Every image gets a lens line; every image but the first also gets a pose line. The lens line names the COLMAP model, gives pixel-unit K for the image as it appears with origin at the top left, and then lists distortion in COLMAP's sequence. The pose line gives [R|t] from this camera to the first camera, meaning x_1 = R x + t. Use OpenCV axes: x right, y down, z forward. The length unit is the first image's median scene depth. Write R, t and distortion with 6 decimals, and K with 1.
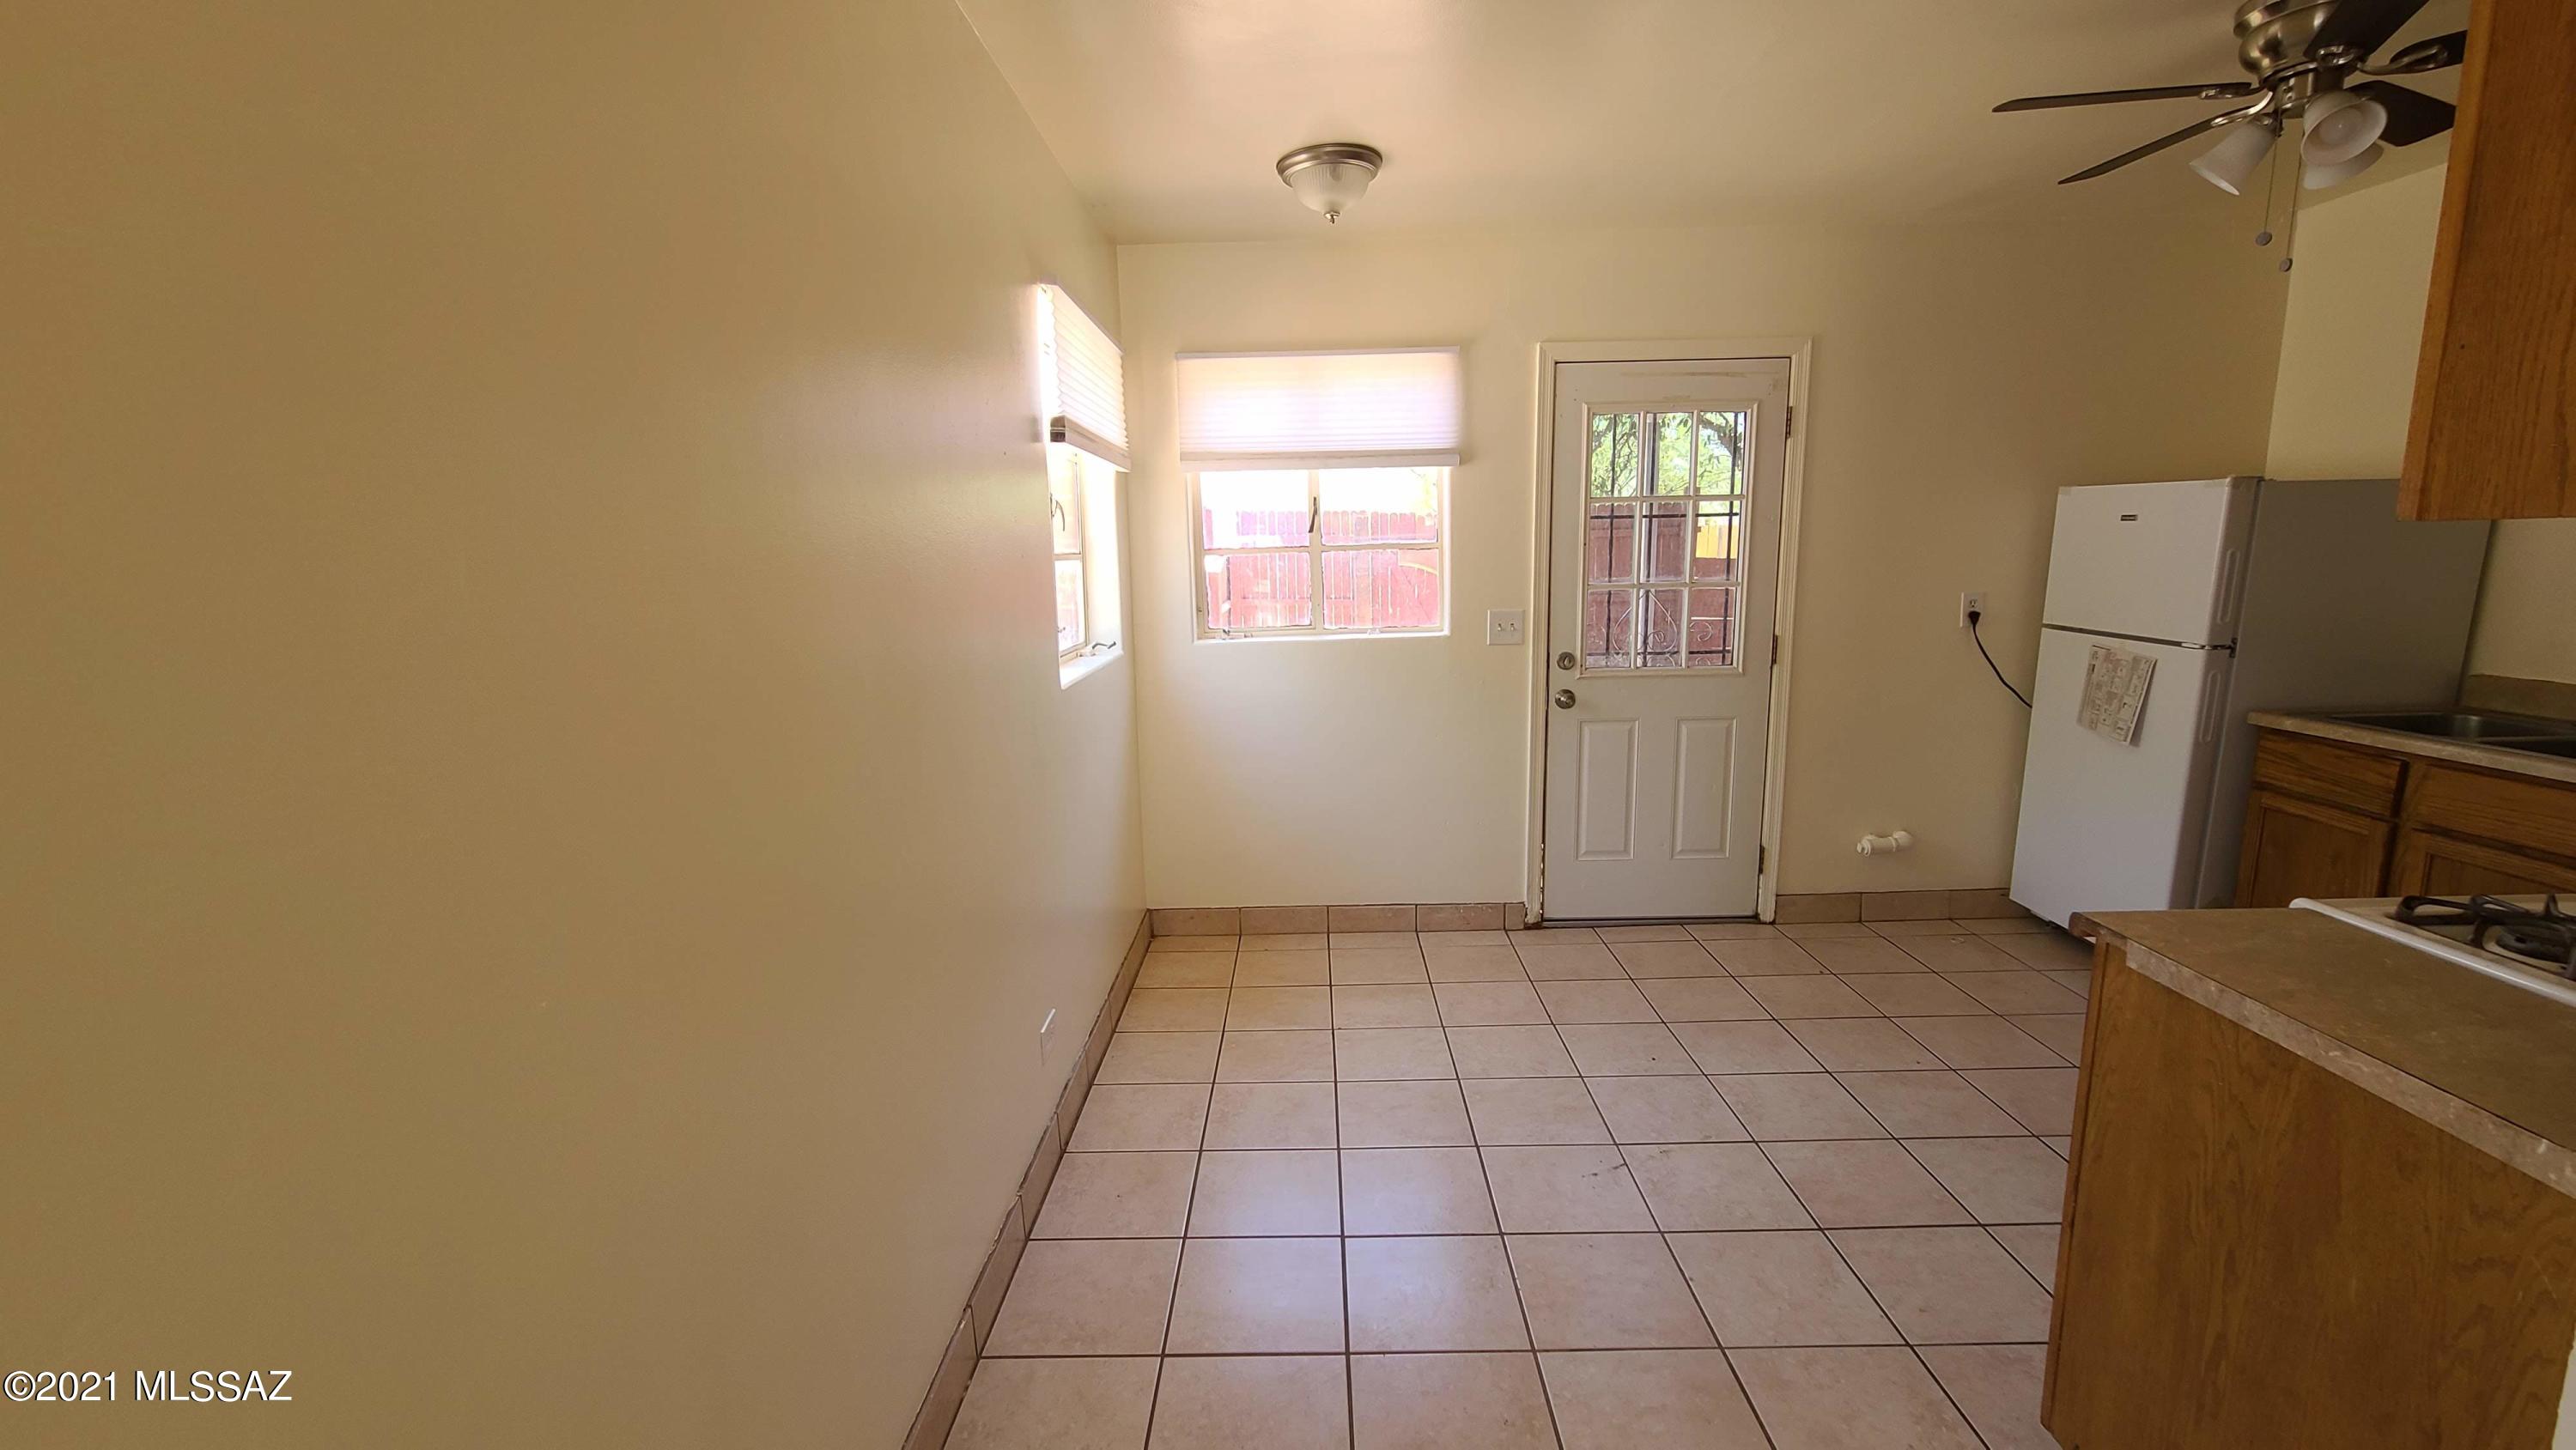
lens RADIAL K [[1063.2, 0, 1300.0], [0, 1063.2, 745.7], [0, 0, 1]] dist [-0.003371, 0.001004]
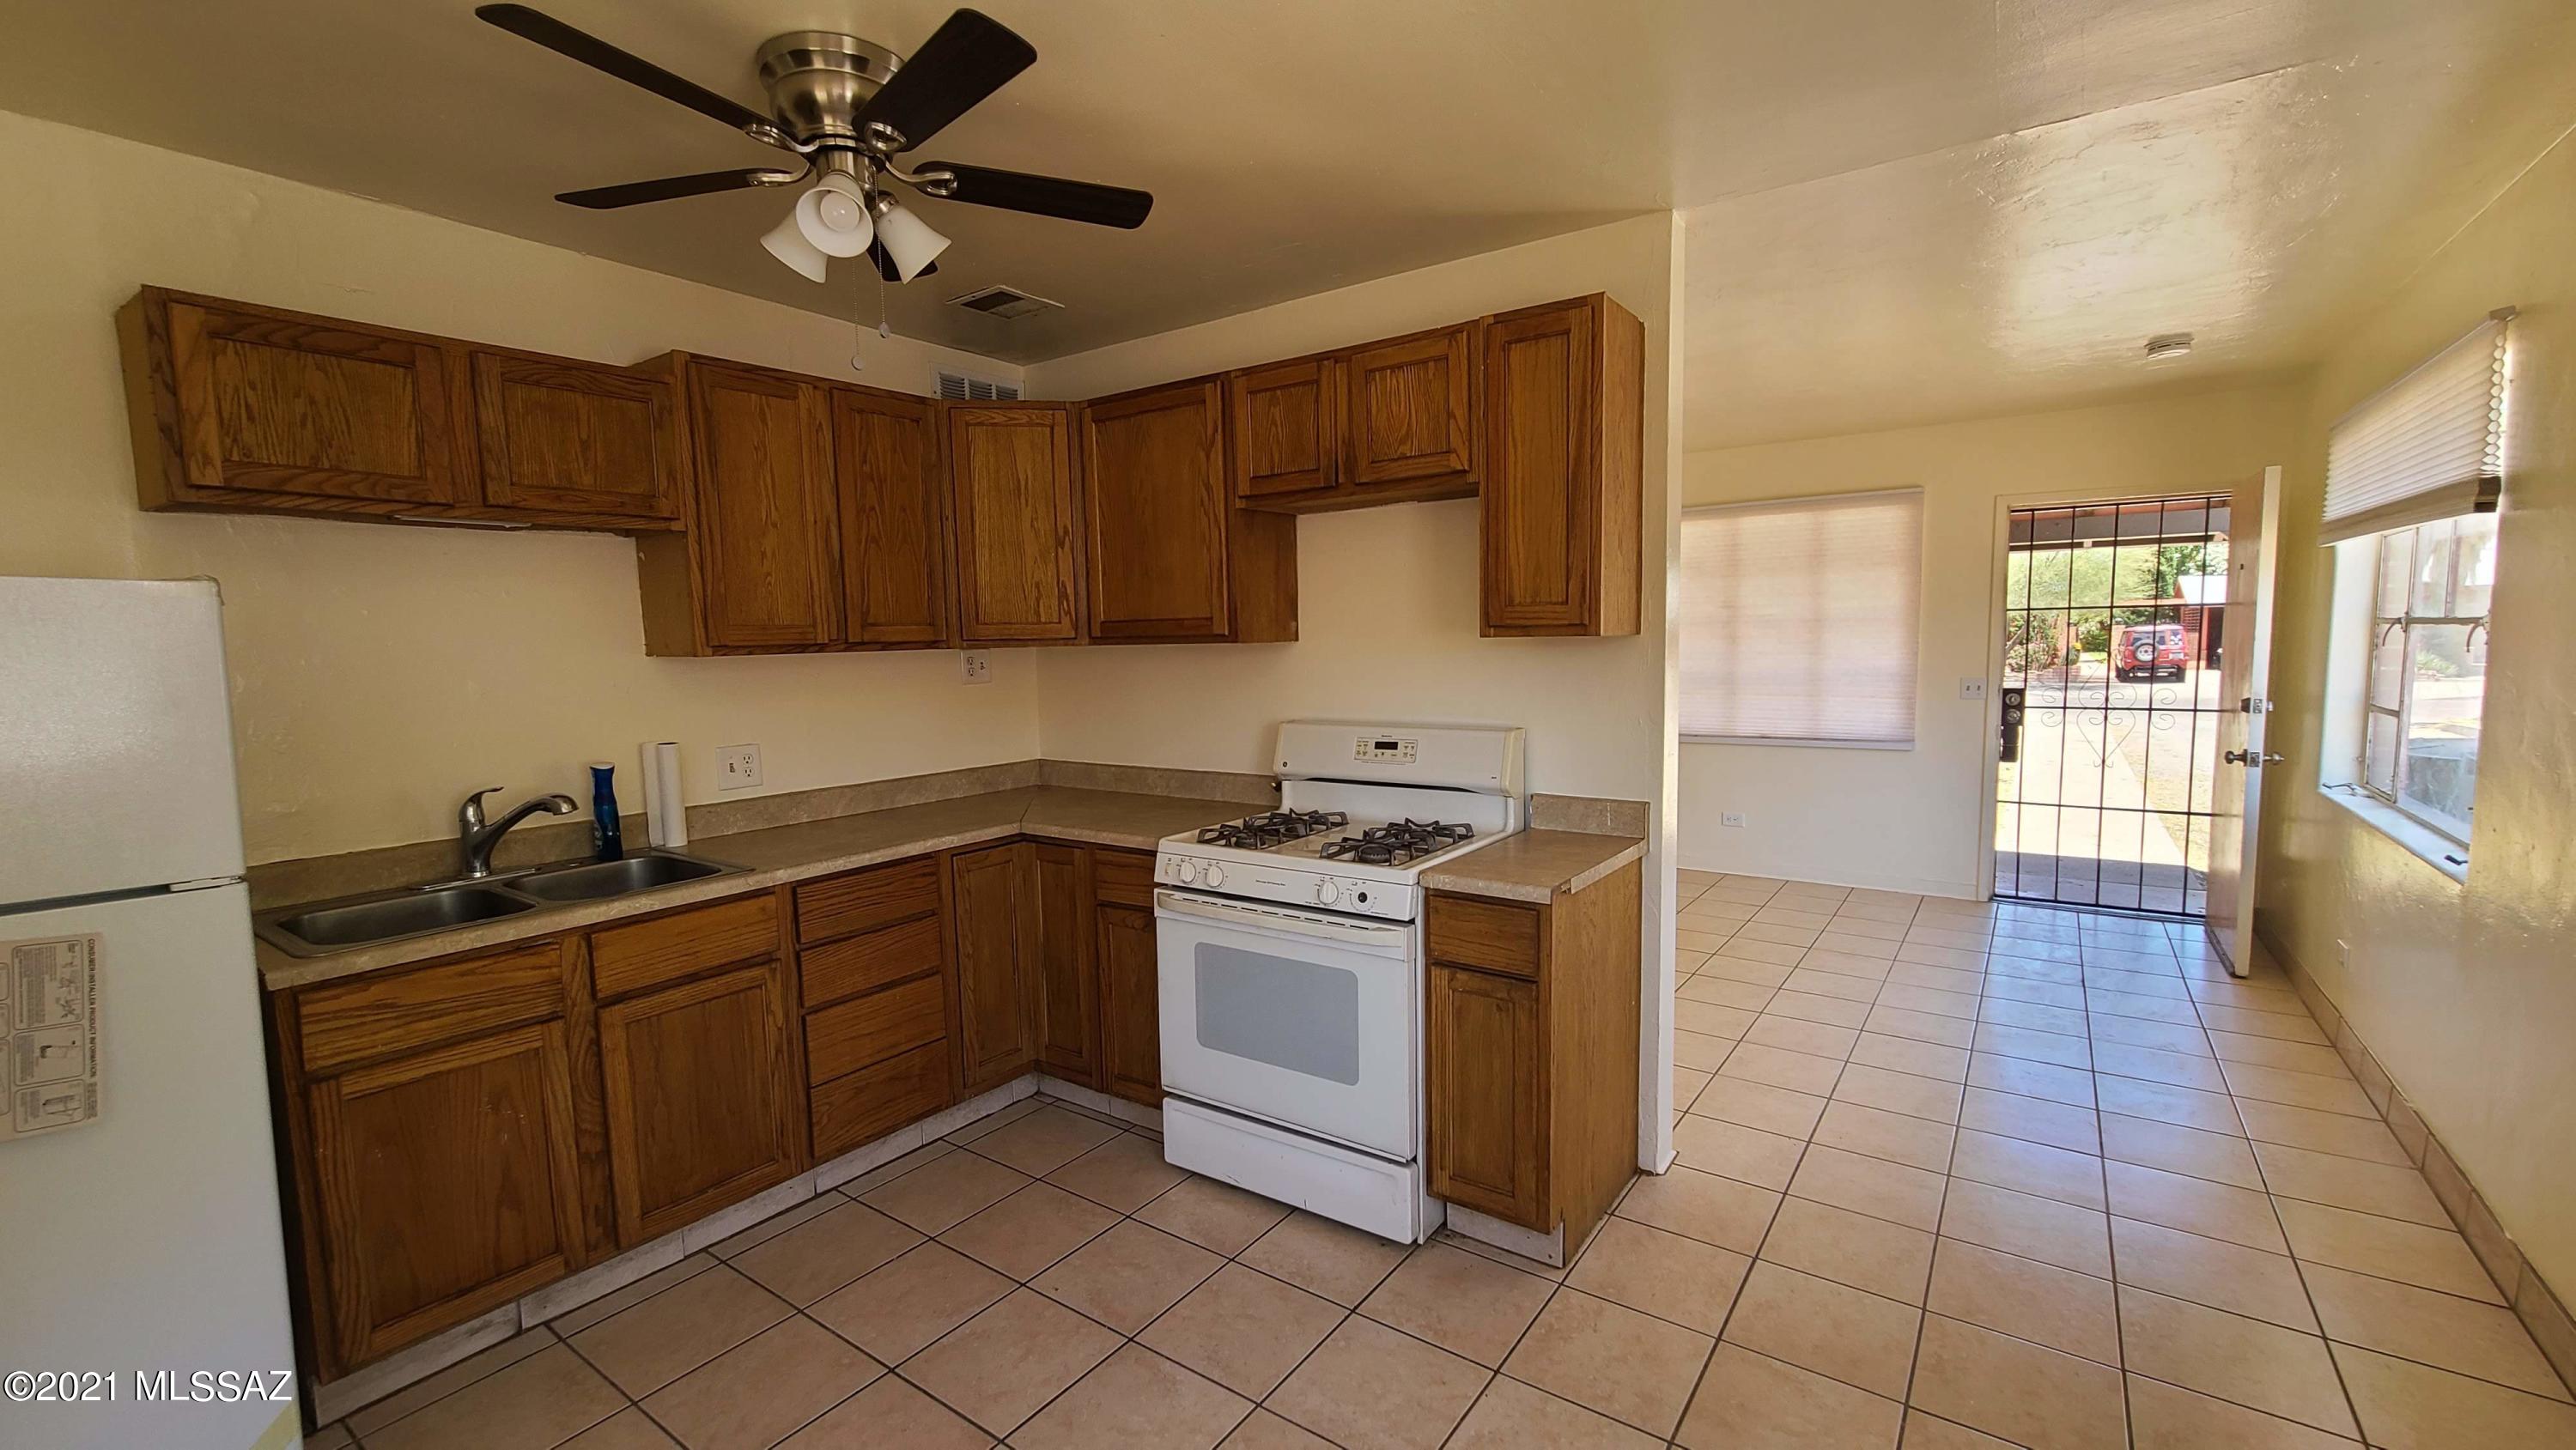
lens RADIAL K [[1063.2, 0, 1299.8], [0, 1063.2, 744.9], [0, 0, 1]] dist [-0.003371, 0.001004]
pose [[-0.822628, -0.018471, 0.568280, 0.072495], [0.141006, 0.961622, 0.235372, -0.191906], [-0.550818, 0.273754, -0.788453, 1.002803]]
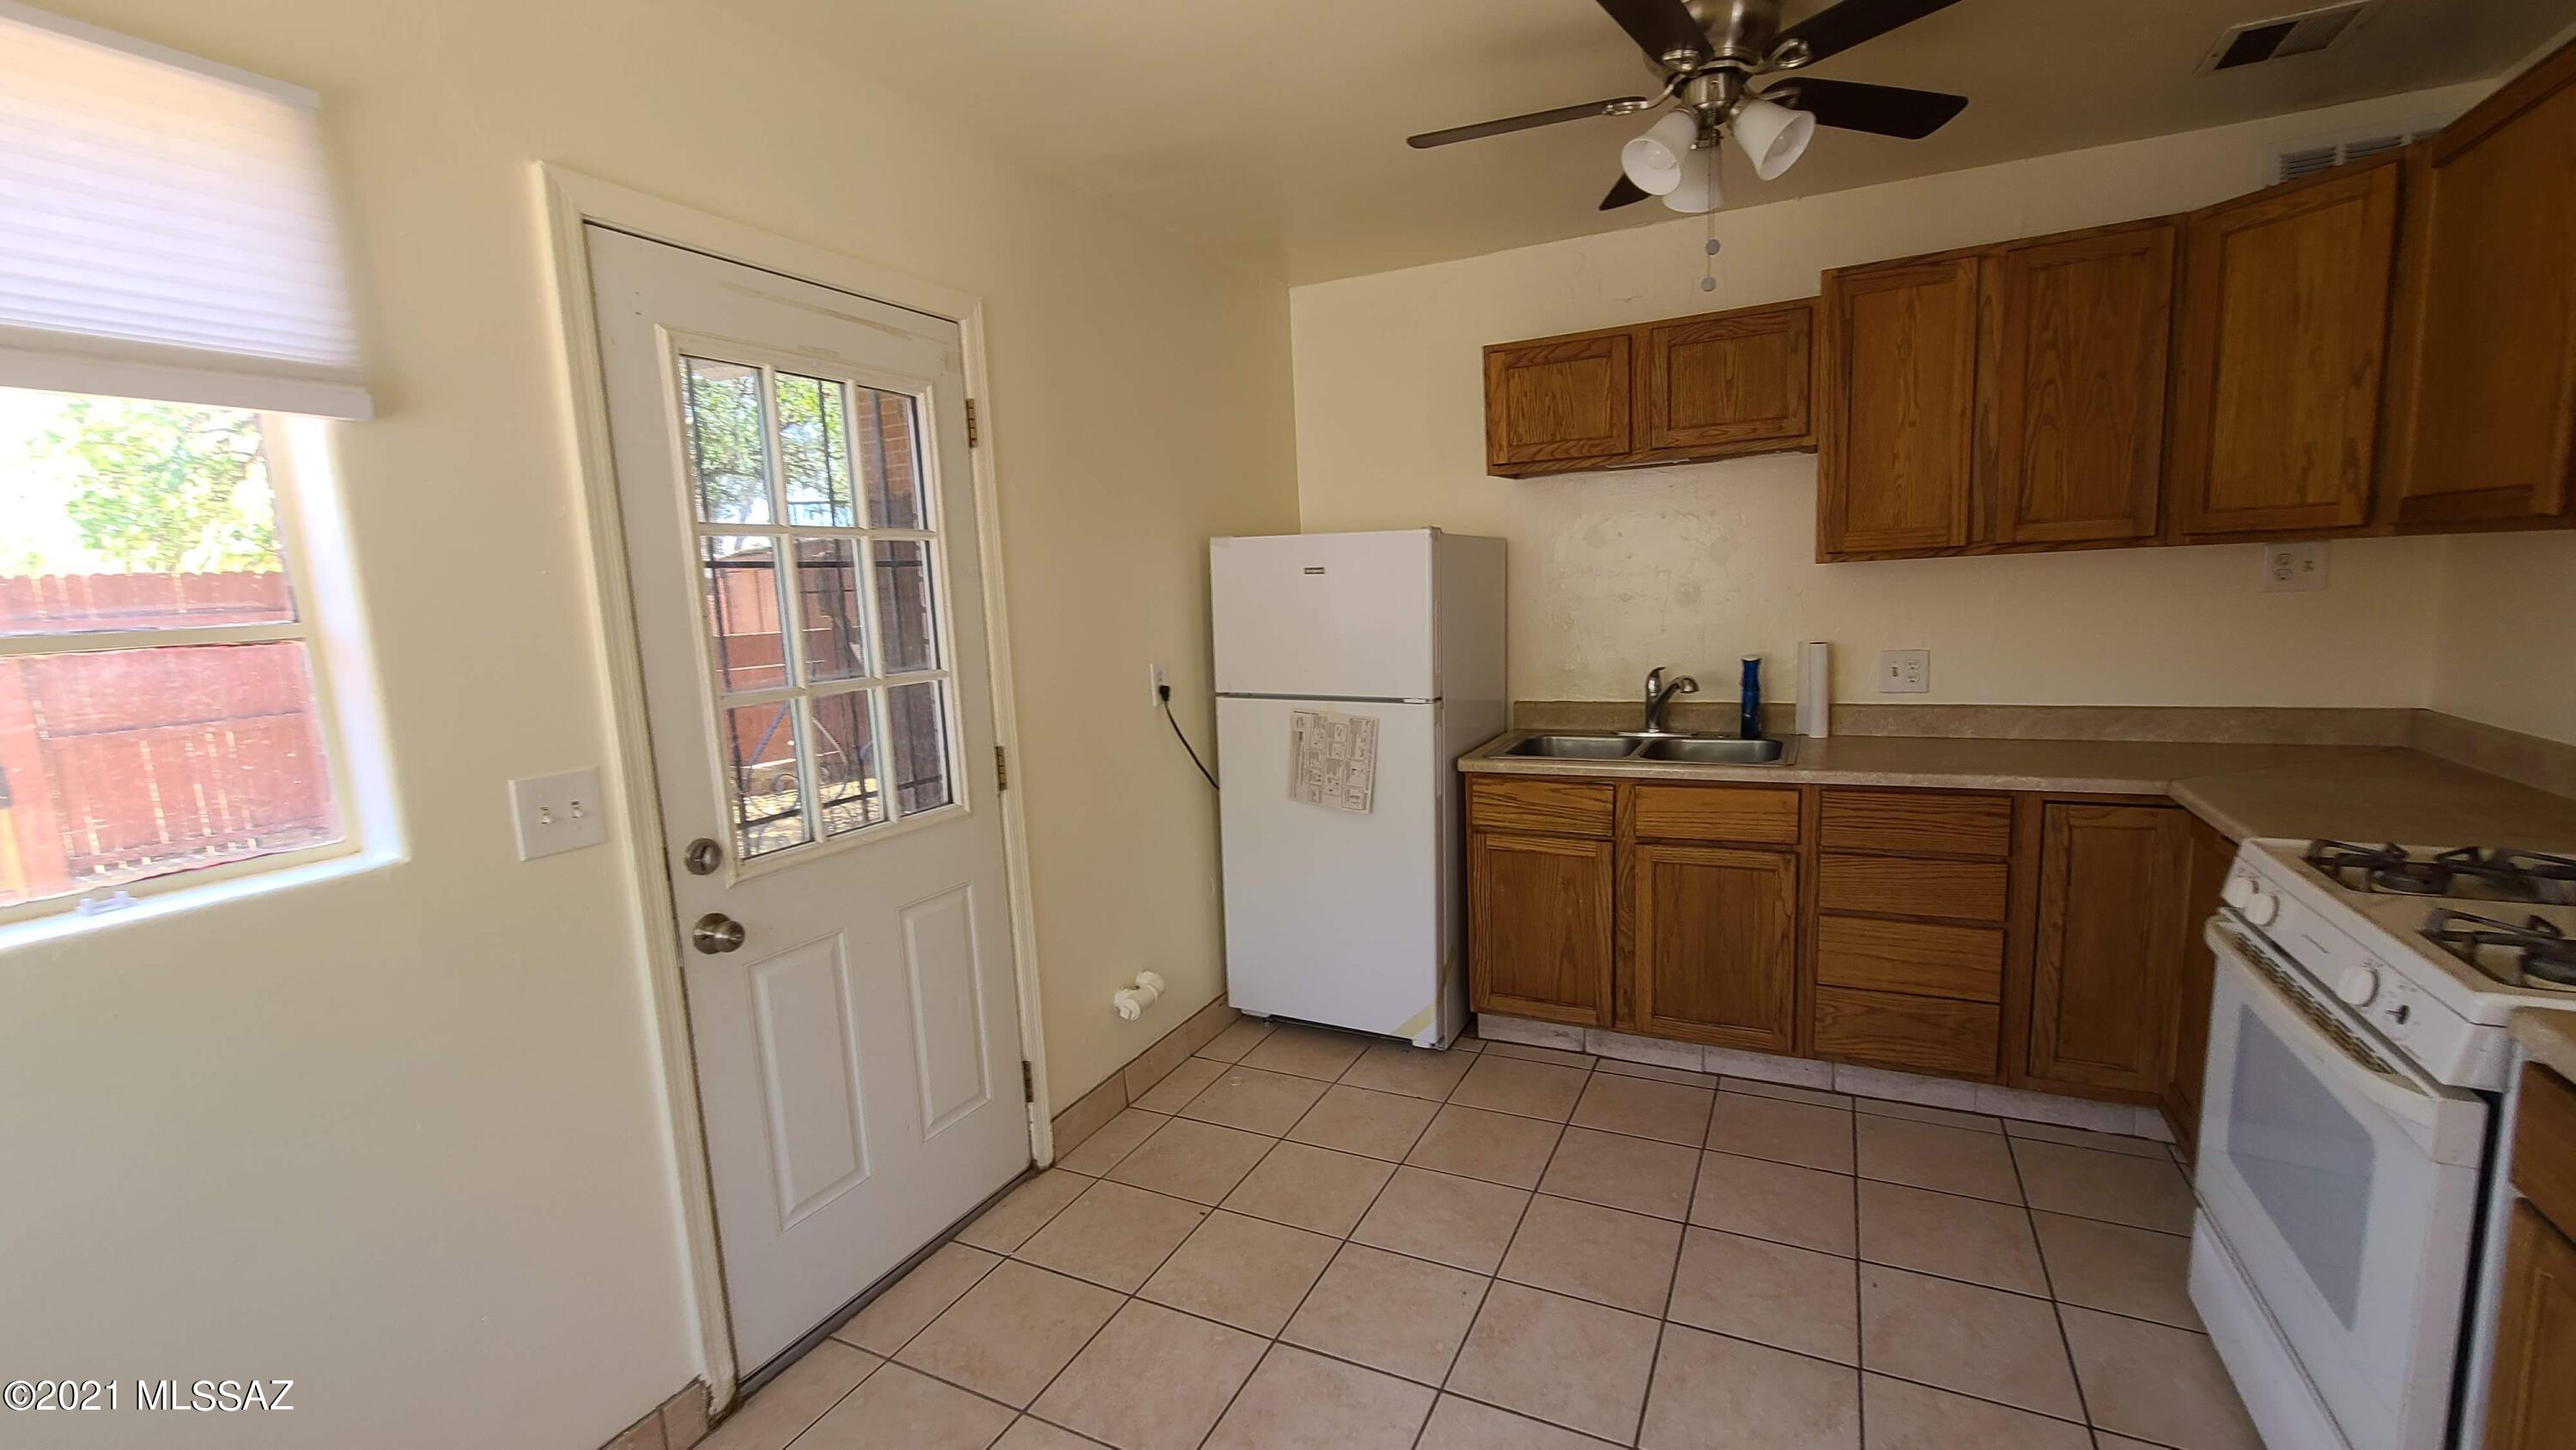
lens RADIAL K [[1063.2, 0, 1300.8], [0, 1063.2, 744.9], [0, 0, 1]] dist [-0.003371, 0.001004]
pose [[0.435474, -0.132664, 0.890372, -0.061654], [0.197957, 0.978983, 0.049048, -0.112350], [-0.878166, 0.154896, 0.452583, 0.604177]]
